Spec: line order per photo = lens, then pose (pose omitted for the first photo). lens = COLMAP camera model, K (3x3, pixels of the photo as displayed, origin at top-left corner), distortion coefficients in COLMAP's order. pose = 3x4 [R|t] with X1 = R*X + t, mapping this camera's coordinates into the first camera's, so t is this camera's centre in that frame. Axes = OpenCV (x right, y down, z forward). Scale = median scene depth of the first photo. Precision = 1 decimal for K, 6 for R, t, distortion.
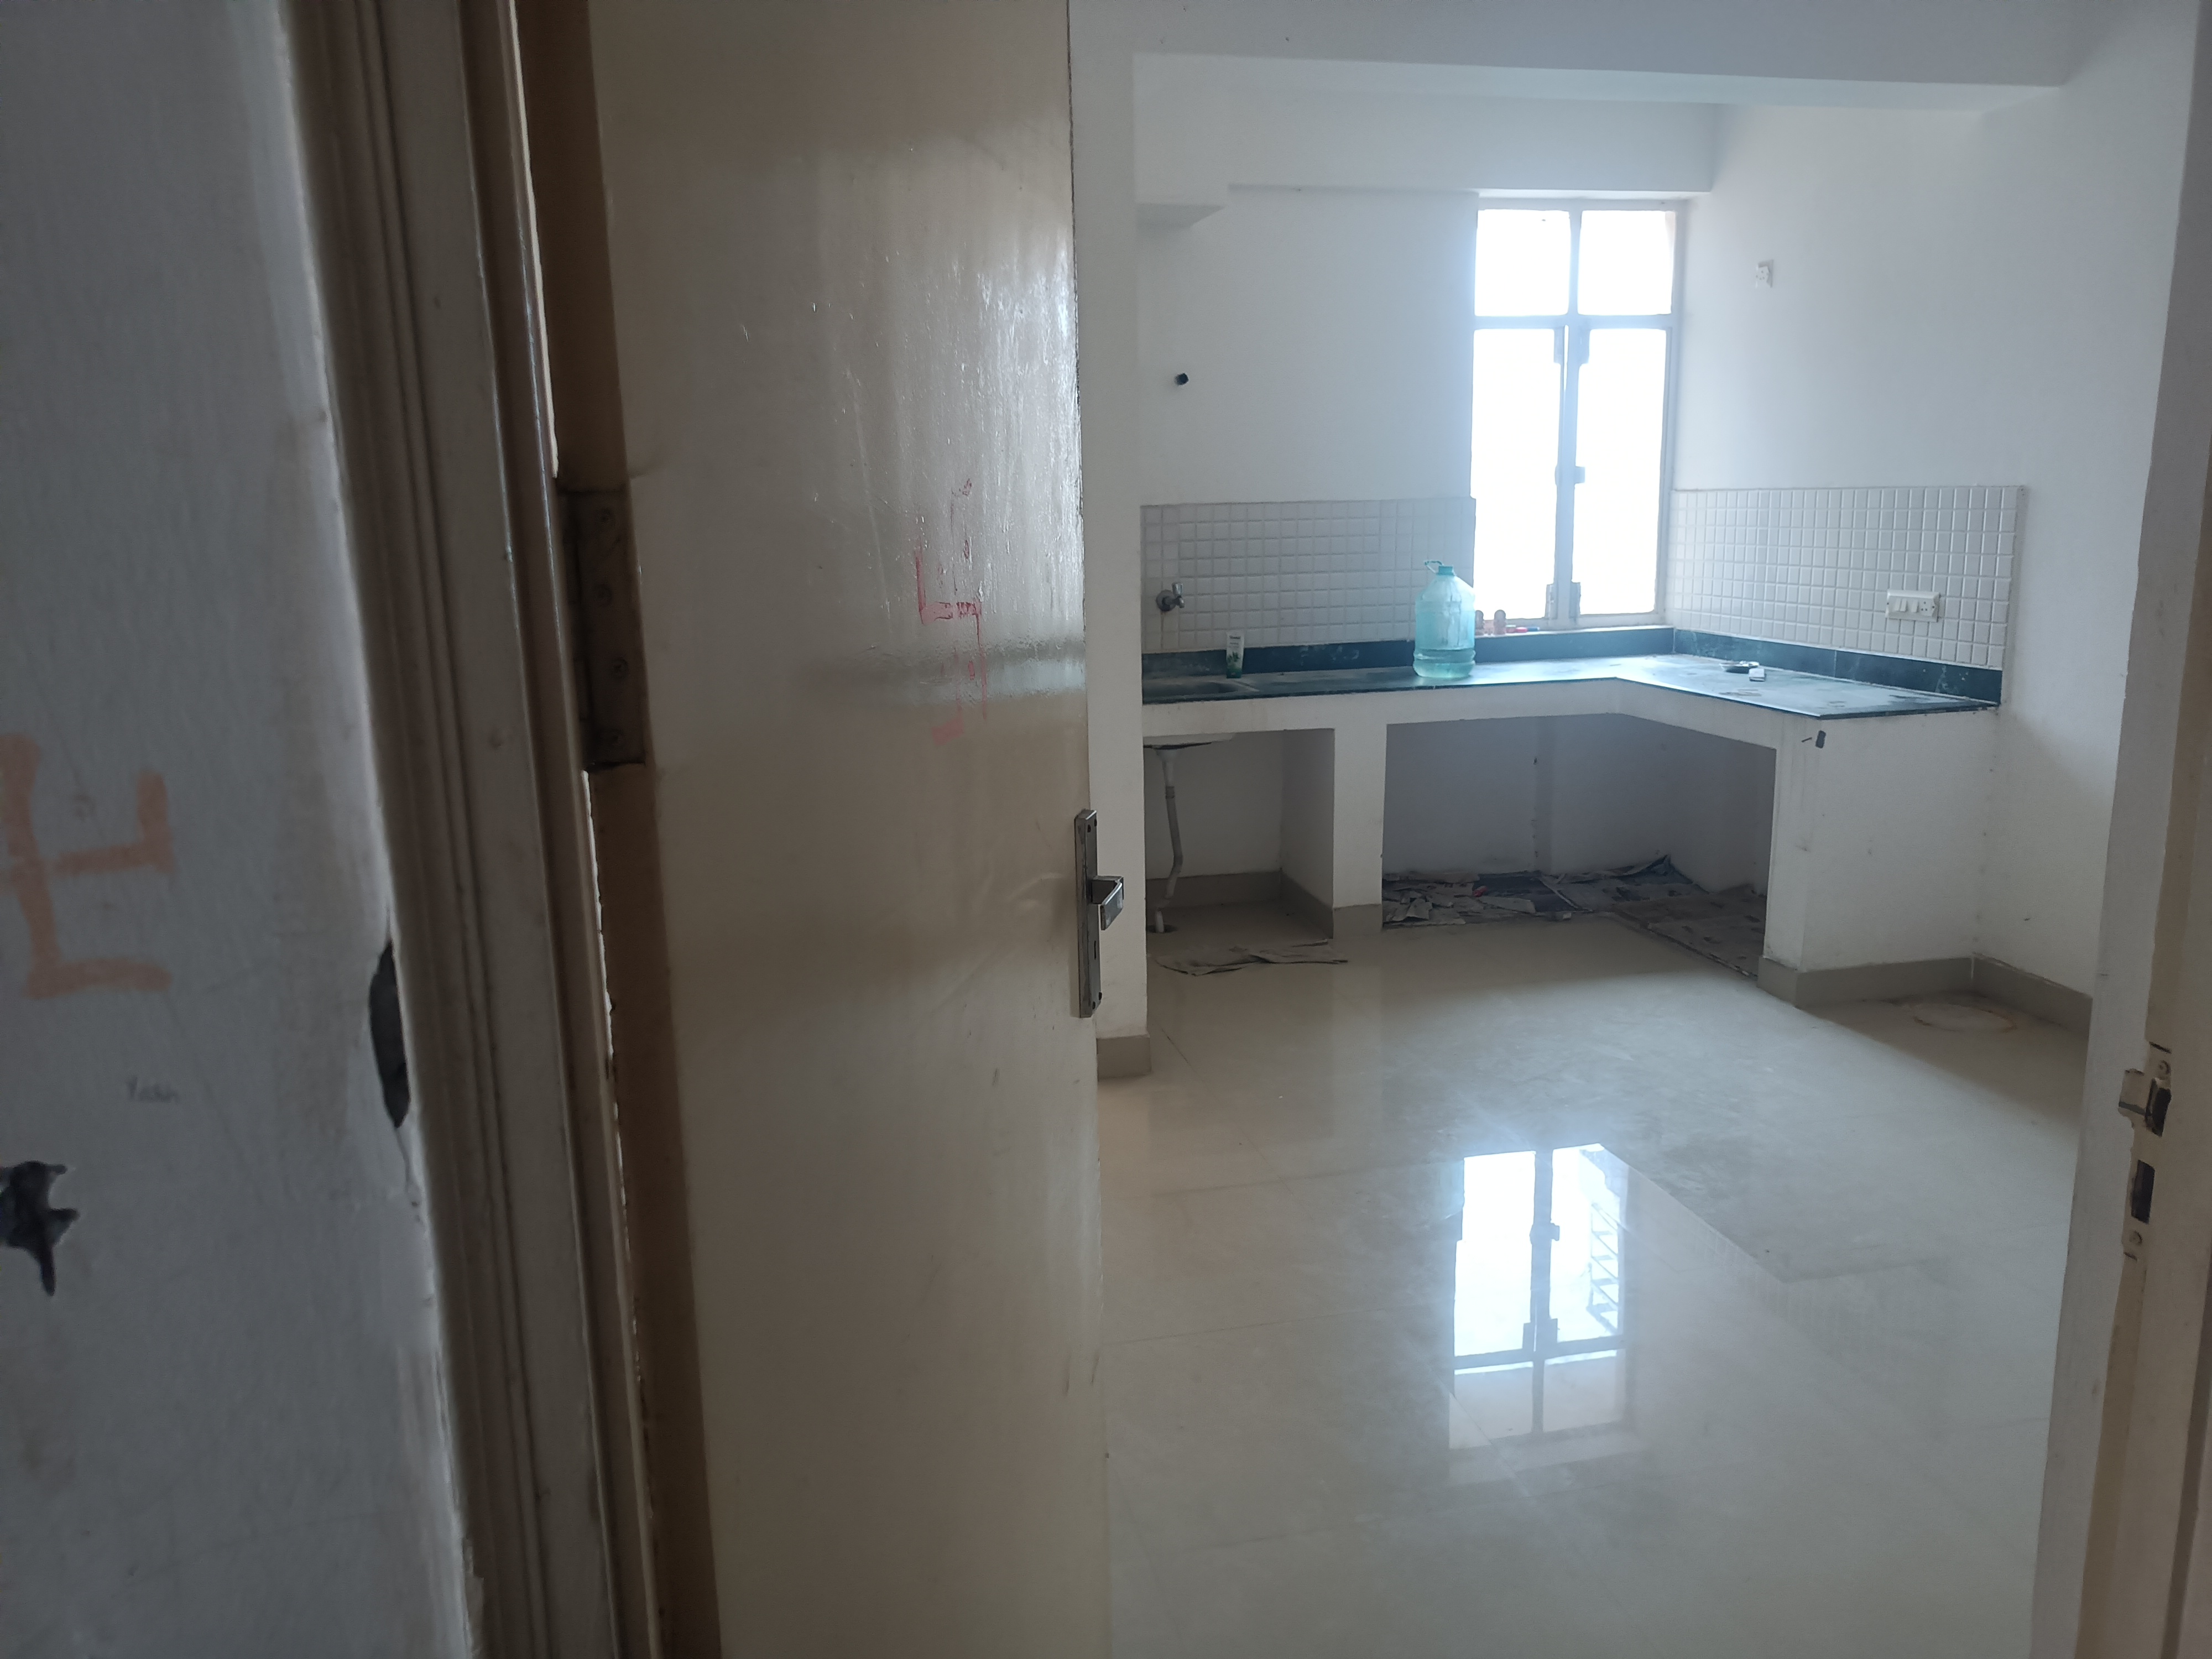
lens RADIAL K [[1576.4, 0, 1097.7], [0, 1576.4, 825.5], [0, 0, 1]] dist [0.063622, -0.113424]
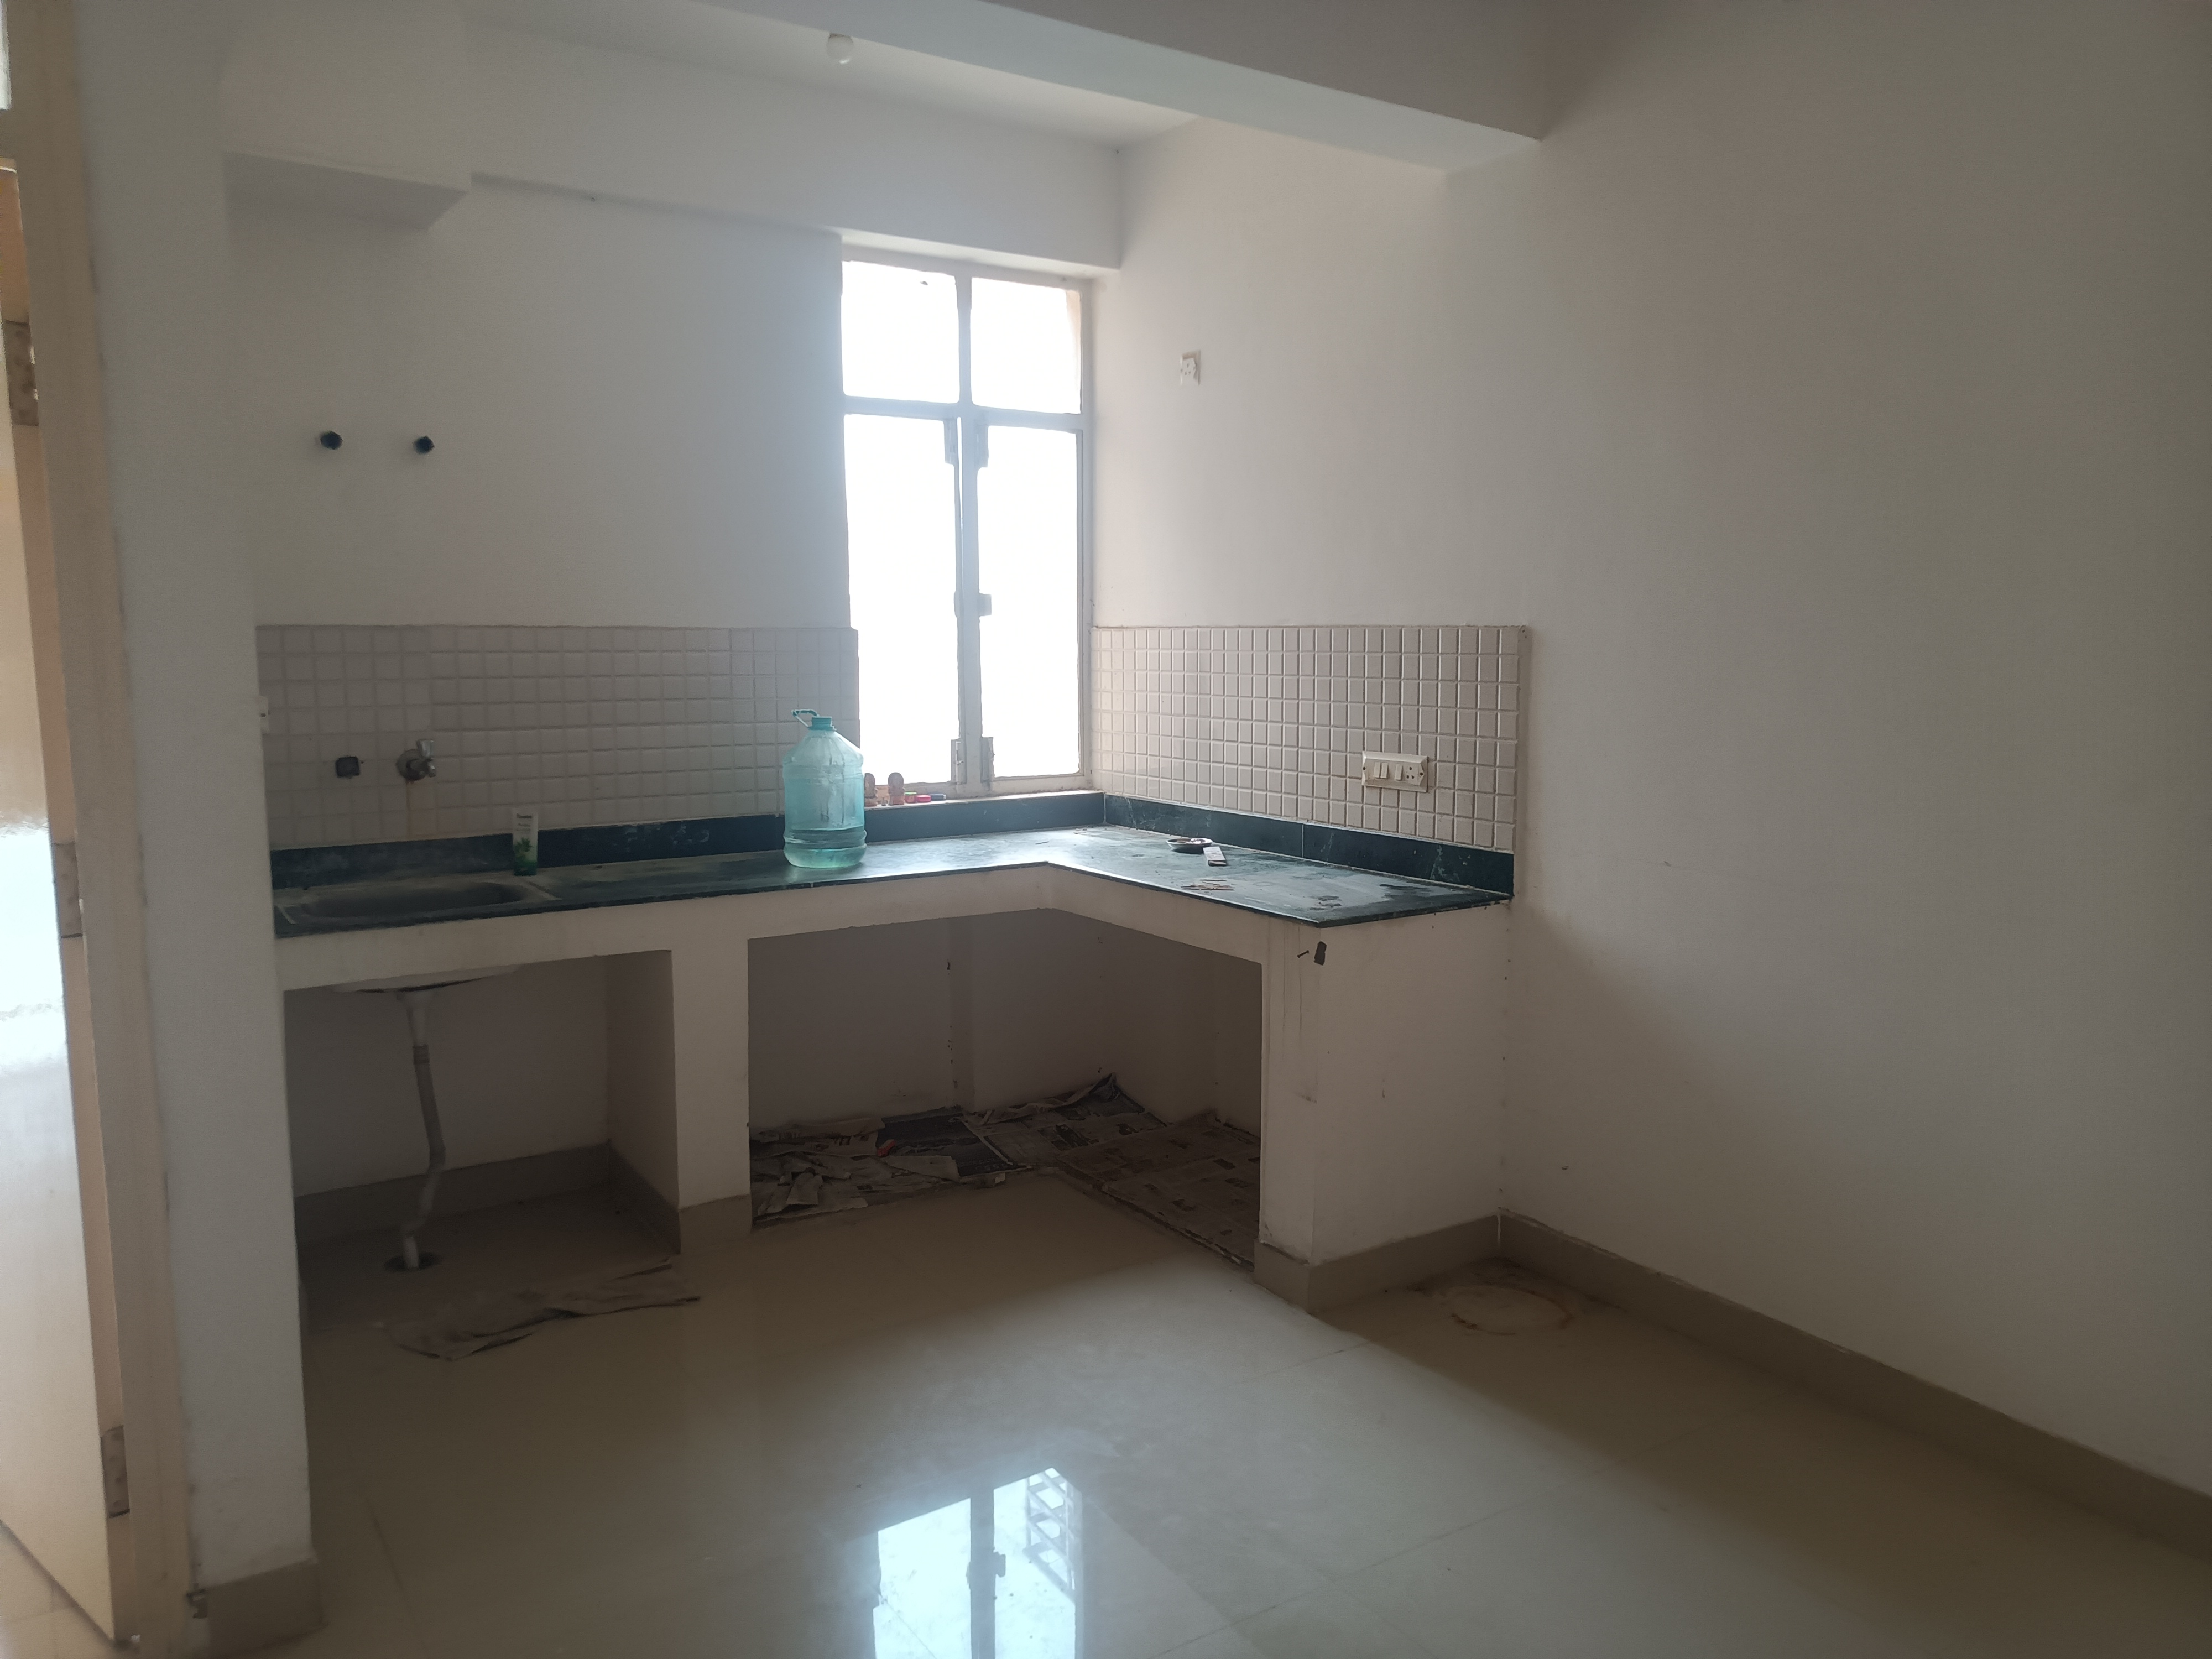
lens RADIAL K [[1576.4, 0, 1097.7], [0, 1576.4, 825.5], [0, 0, 1]] dist [0.063622, -0.113424]
pose [[0.929661, -0.022459, 0.367731, 0.066252], [0.054082, 0.995647, -0.075914, -0.049874], [-0.364425, 0.090462, 0.926828, 0.269166]]
